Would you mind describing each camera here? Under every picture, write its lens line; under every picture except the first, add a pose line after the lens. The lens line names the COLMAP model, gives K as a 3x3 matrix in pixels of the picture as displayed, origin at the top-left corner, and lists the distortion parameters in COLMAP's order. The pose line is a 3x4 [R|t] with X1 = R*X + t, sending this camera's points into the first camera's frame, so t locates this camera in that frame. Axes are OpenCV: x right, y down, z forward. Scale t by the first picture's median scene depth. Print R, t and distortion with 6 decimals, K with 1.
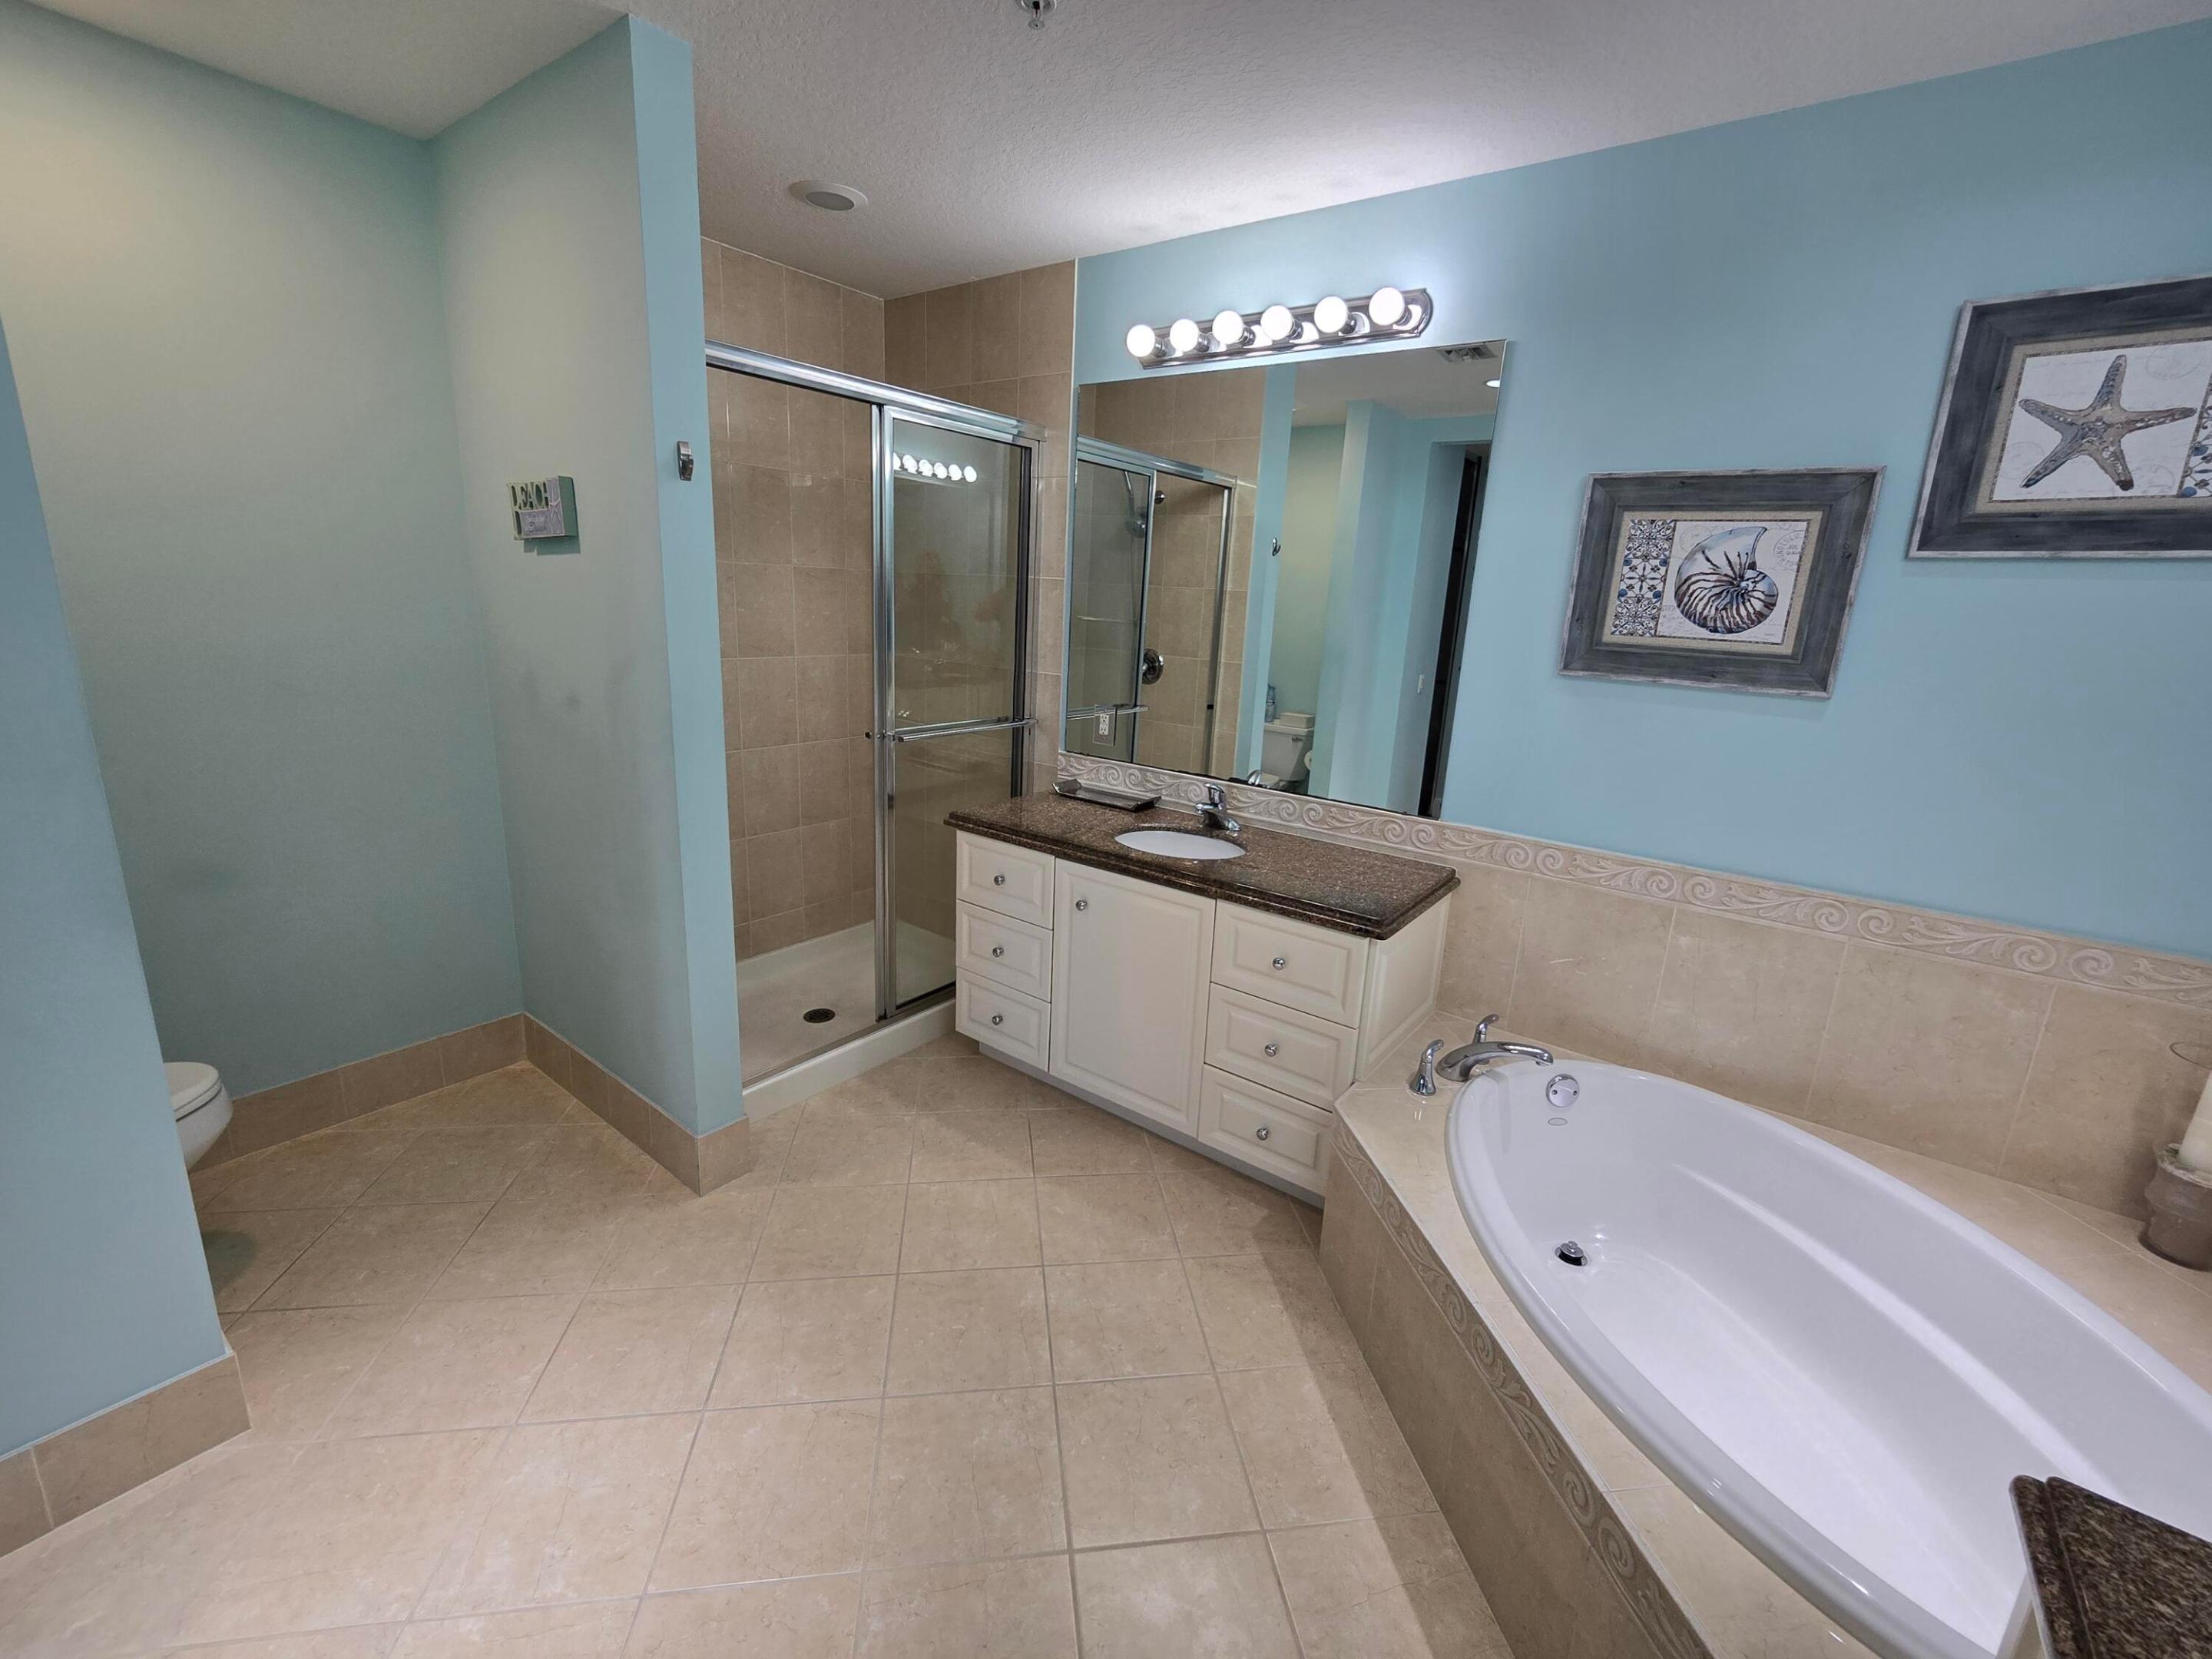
lens RADIAL K [[902.6, 0, 1097.0], [0, 902.6, 816.3], [0, 0, 1]] dist [-0.003414, 0.001126]
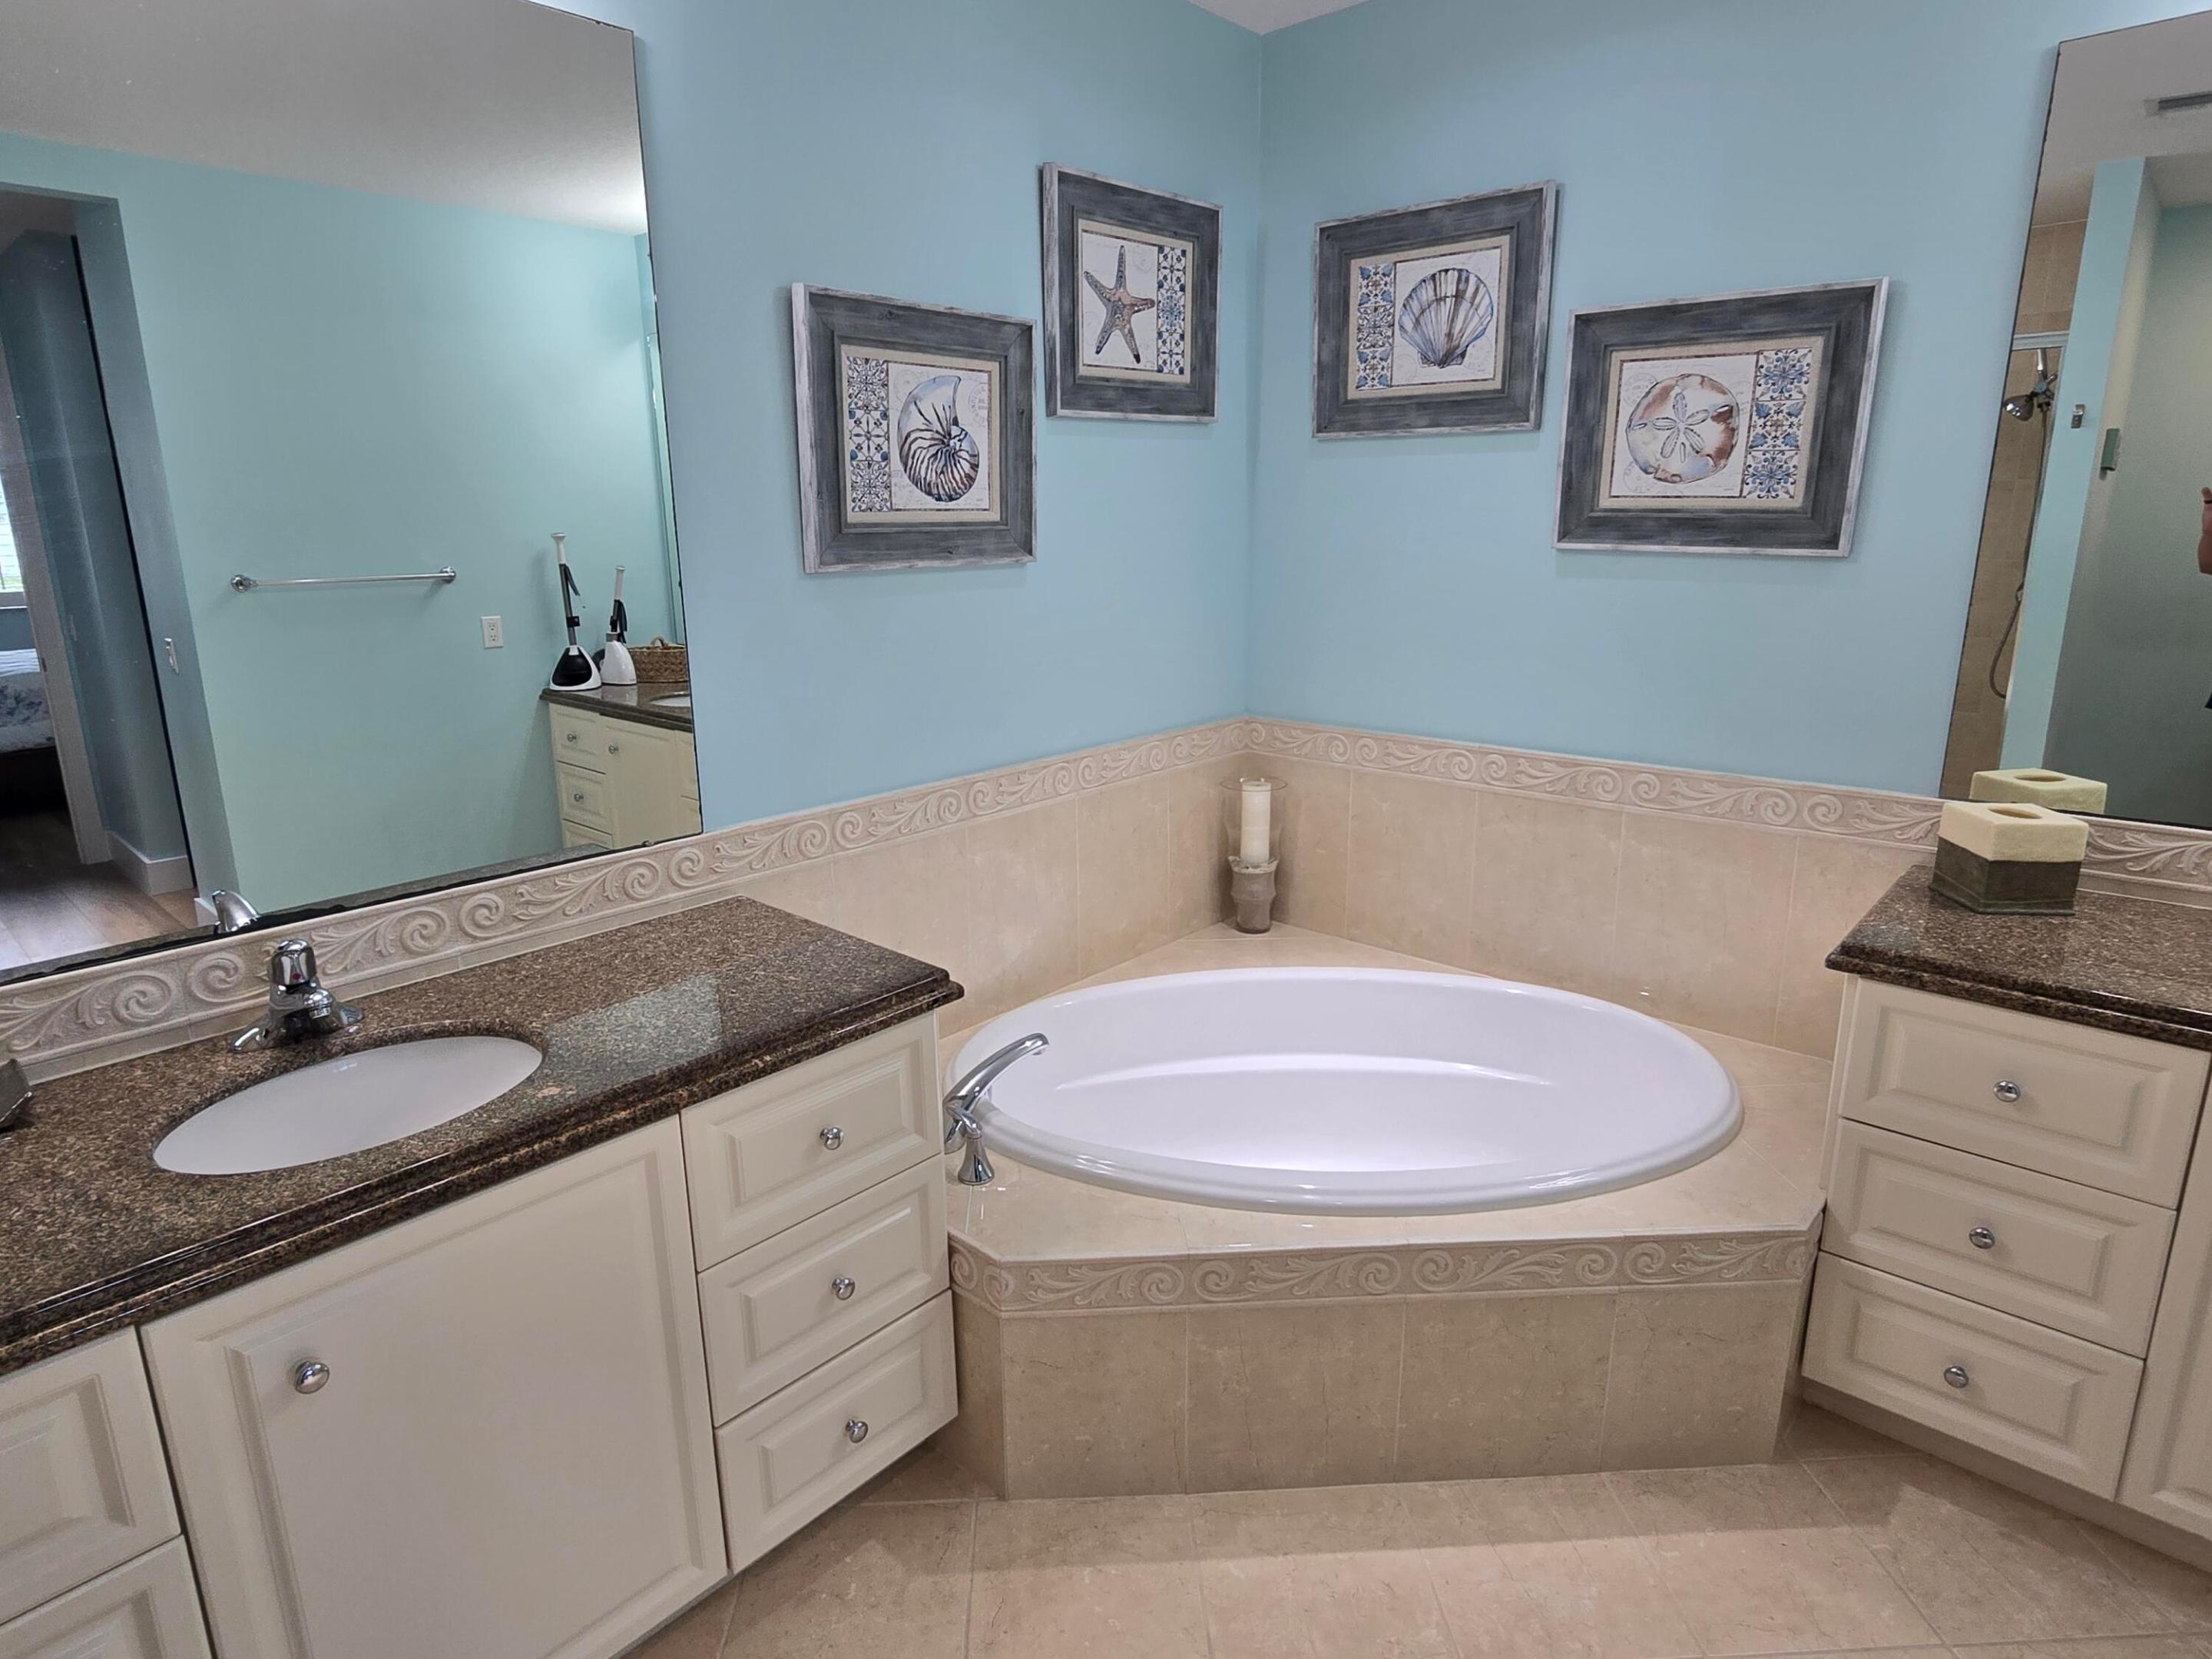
lens RADIAL K [[1224.3, 0, 1097.8], [0, 1224.3, 822.5], [0, 0, 1]] dist [-0.011353, -0.001397]
pose [[0.085899, -0.292922, 0.952270, -0.479614], [0.255091, 0.930409, 0.263187, -0.188158], [-0.963094, 0.220308, 0.154642, 0.749882]]
